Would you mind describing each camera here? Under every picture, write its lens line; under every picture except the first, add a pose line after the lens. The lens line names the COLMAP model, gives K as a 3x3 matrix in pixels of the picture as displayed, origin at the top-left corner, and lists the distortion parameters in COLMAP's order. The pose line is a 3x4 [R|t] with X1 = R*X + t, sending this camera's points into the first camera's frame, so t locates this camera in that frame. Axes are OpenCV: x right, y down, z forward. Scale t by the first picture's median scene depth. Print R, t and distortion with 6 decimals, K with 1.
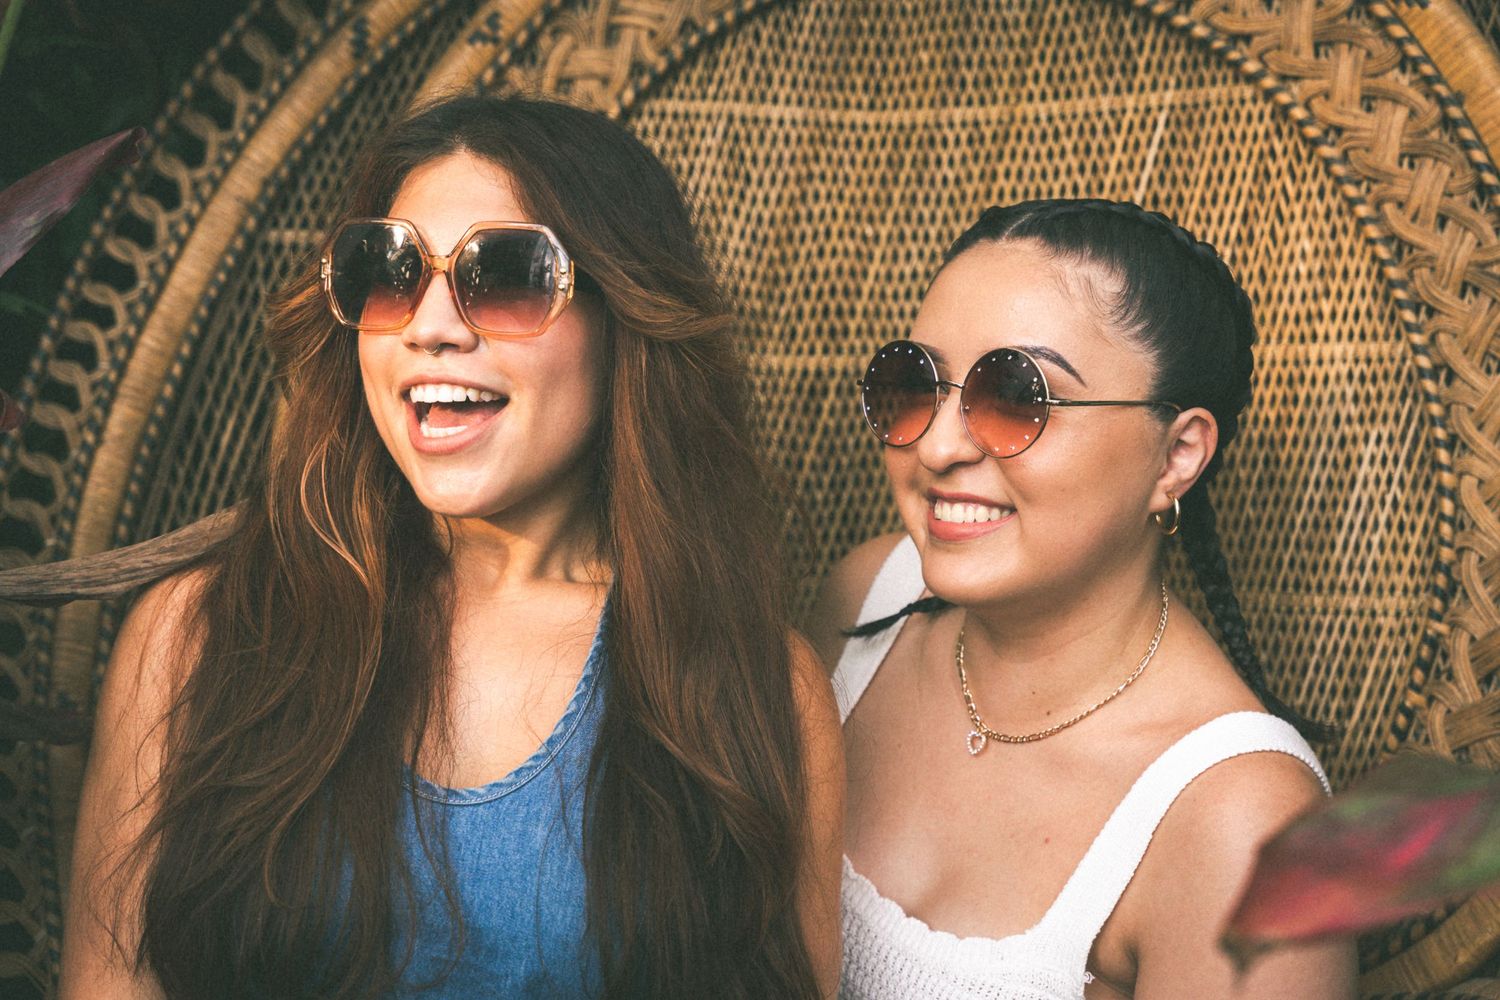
lens RADIAL K [[3005.6, 0, 751.1], [0, 3005.6, 557.9], [0, 0, 1]] dist [0.137333, 0.000000]
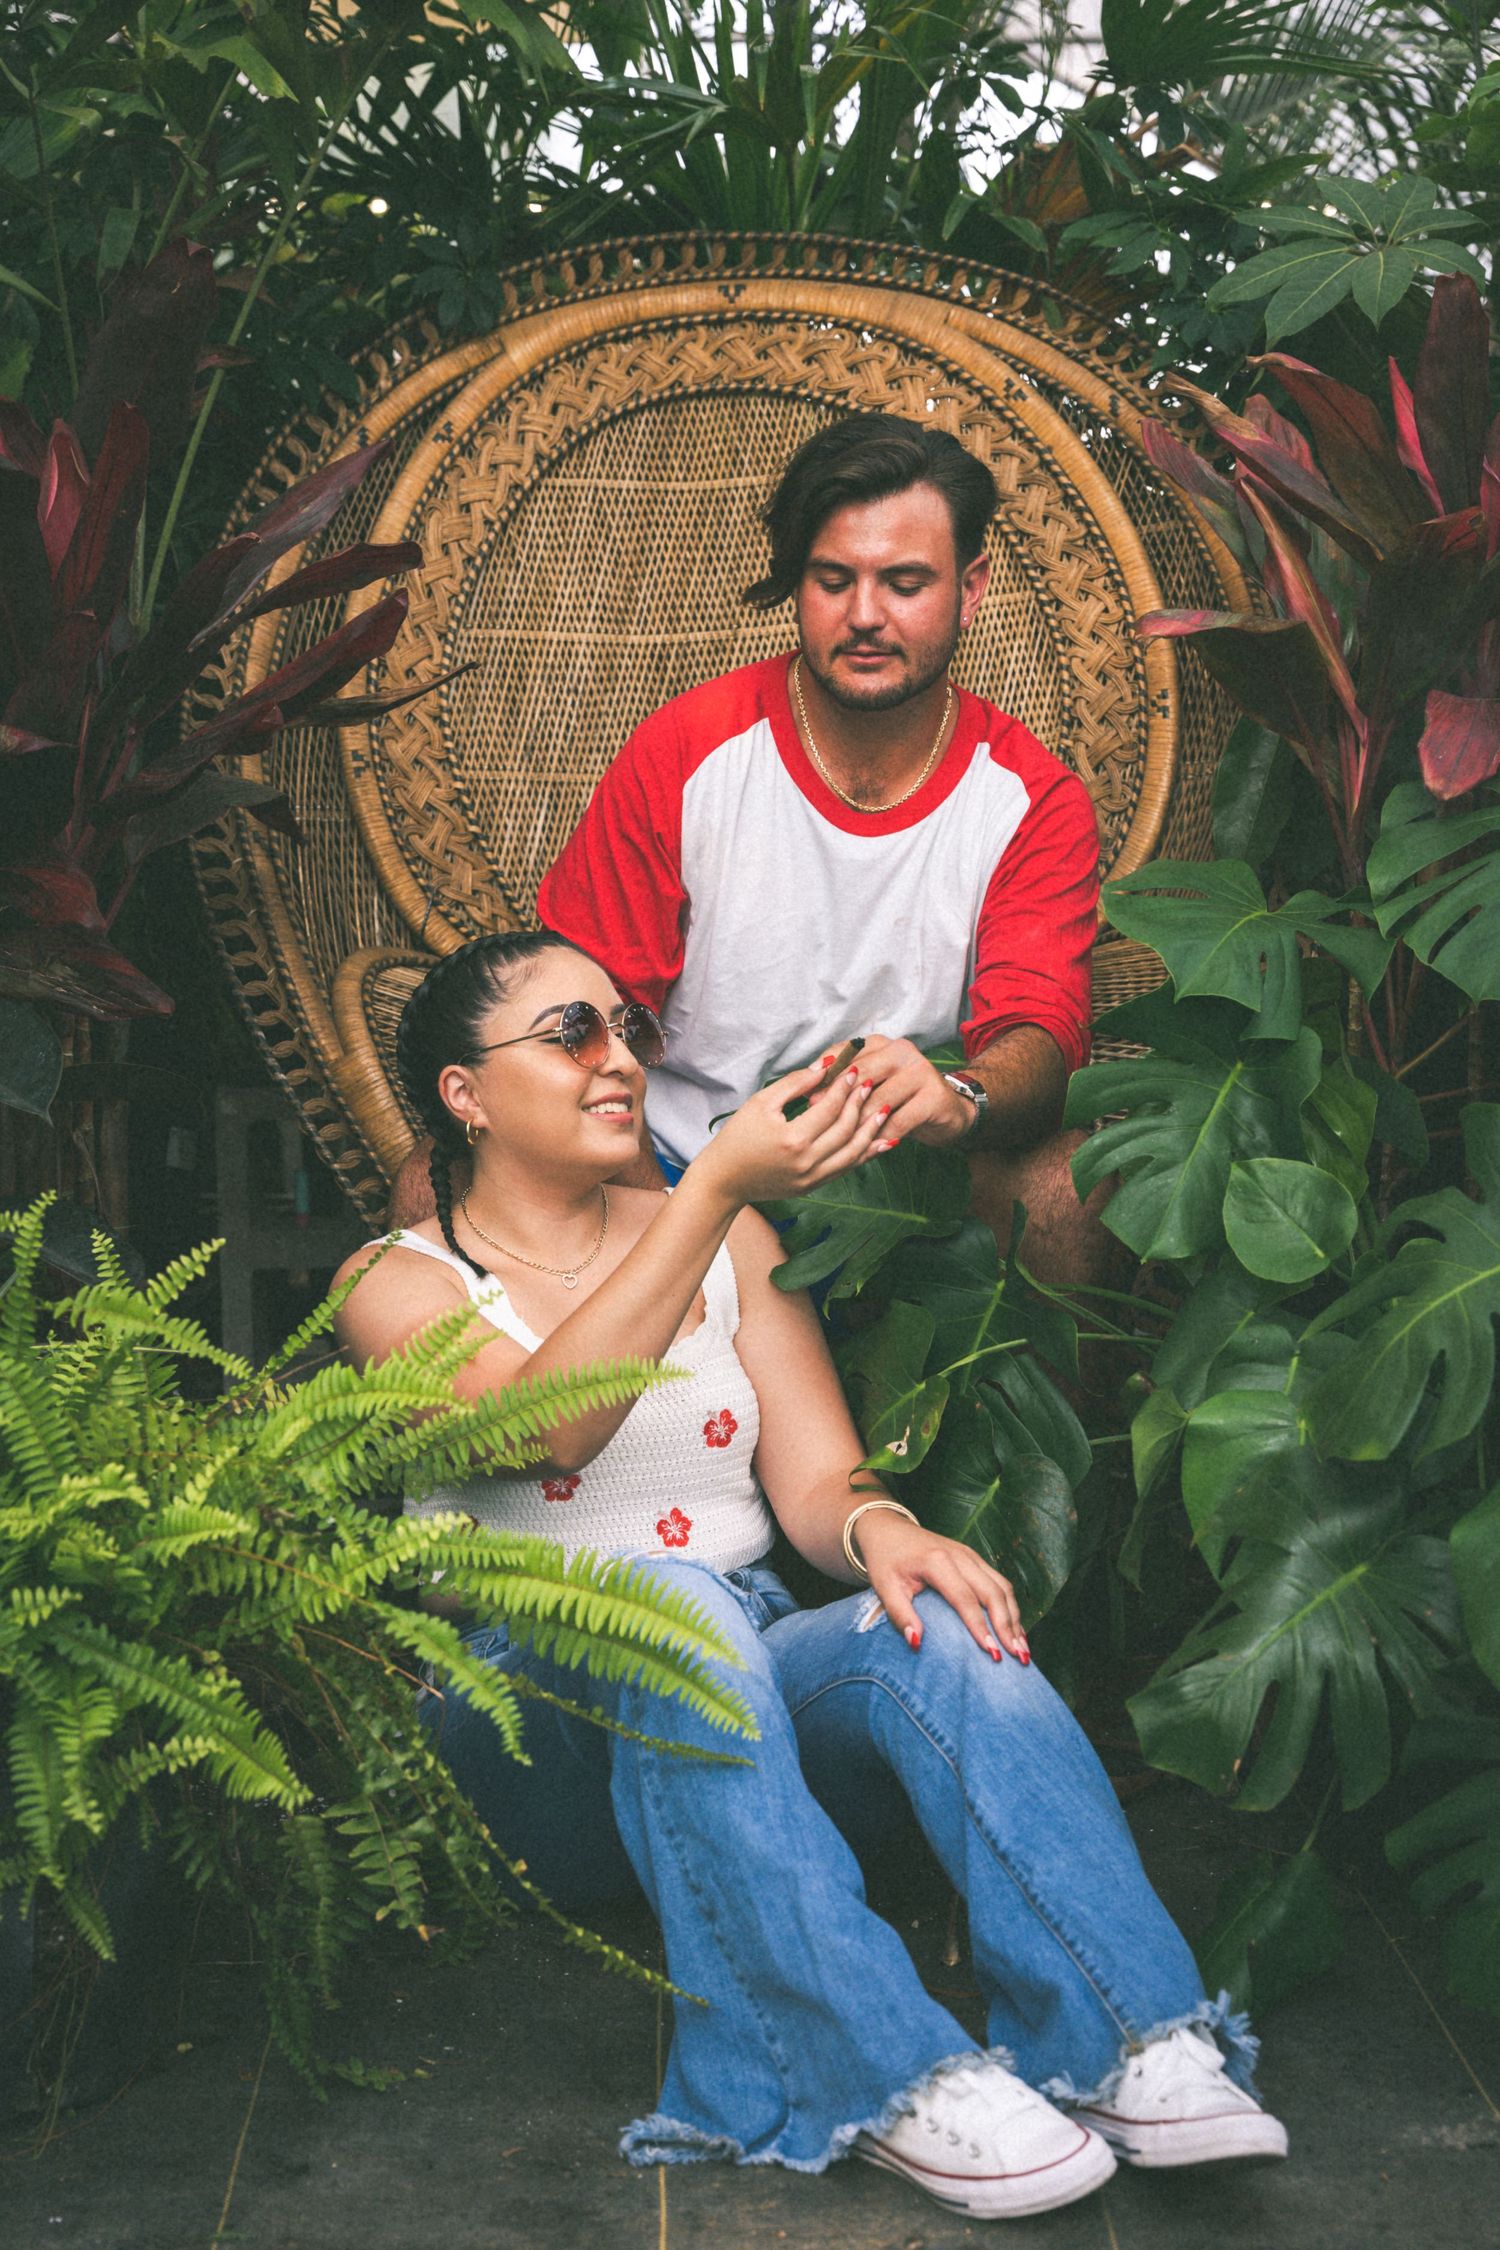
lens RADIAL K [[4007.6, 0, 764.5], [0, 4007.6, 1247.6], [0, 0, 1]] dist [0.182070, 0.000000]
pose [[0.954503, -0.060222, 0.292057, -0.576012], [0.085051, 0.993694, -0.073063, 0.421445], [-0.285815, 0.094579, 0.953606, -1.035611]]
